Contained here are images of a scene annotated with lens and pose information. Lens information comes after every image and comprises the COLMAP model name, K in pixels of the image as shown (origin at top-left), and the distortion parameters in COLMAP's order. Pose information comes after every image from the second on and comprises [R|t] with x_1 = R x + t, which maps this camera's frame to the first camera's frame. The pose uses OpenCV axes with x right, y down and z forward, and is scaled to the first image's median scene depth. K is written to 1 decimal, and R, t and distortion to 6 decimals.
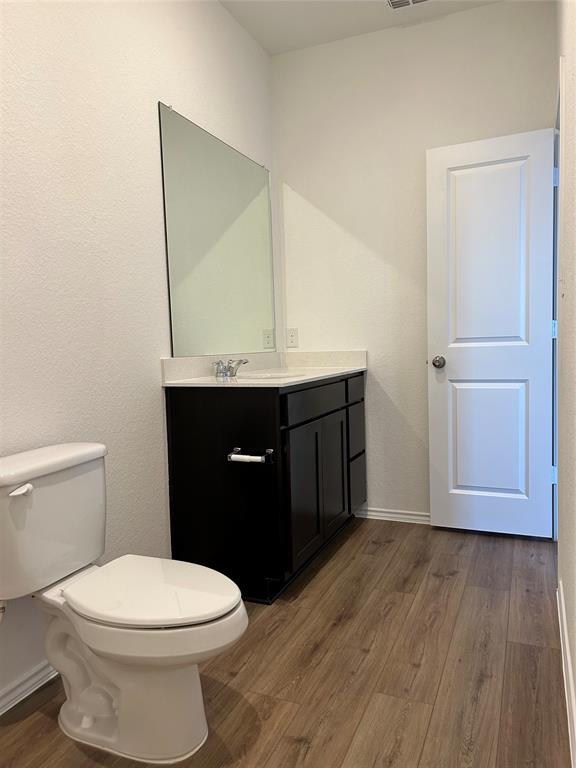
lens RADIAL K [[583.1, 0, 287.7], [0, 583.1, 381.1], [0, 0, 1]] dist [0.052994, -0.039037]
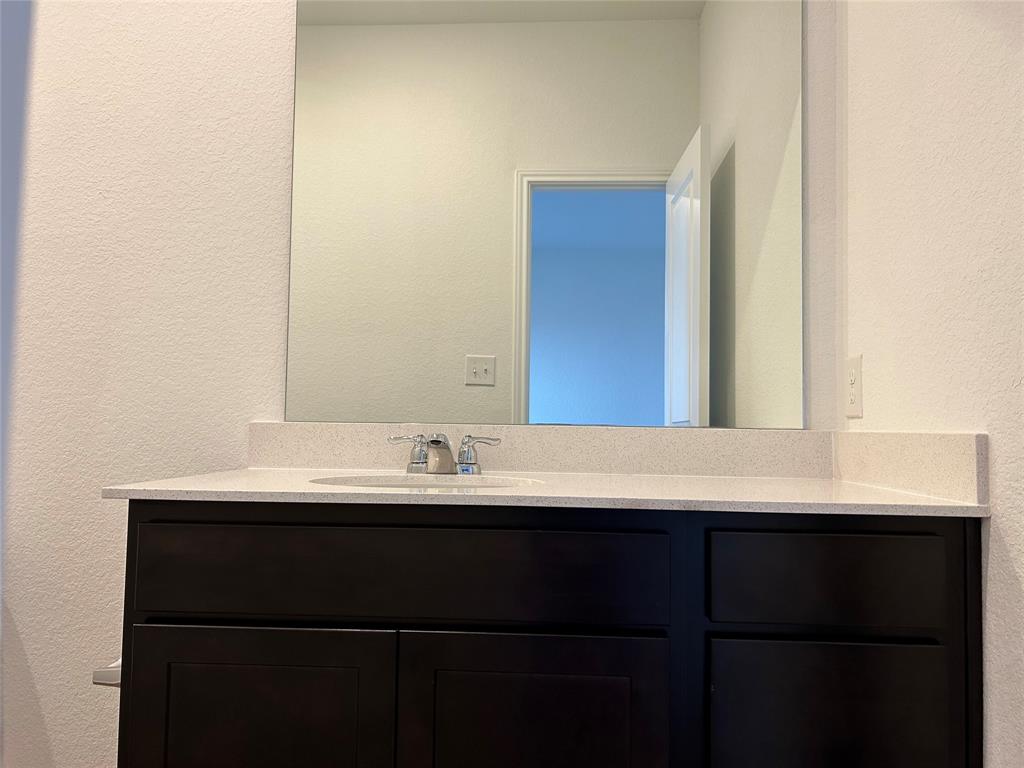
lens RADIAL K [[777.5, 0, 508.5], [0, 777.5, 383.6], [0, 0, 1]] dist [0.052994, -0.039037]
pose [[0.343899, -0.009820, -0.938955, 0.358288], [-0.089439, 0.995057, -0.043165, -0.040674], [0.934737, 0.098823, 0.341321, 0.664254]]
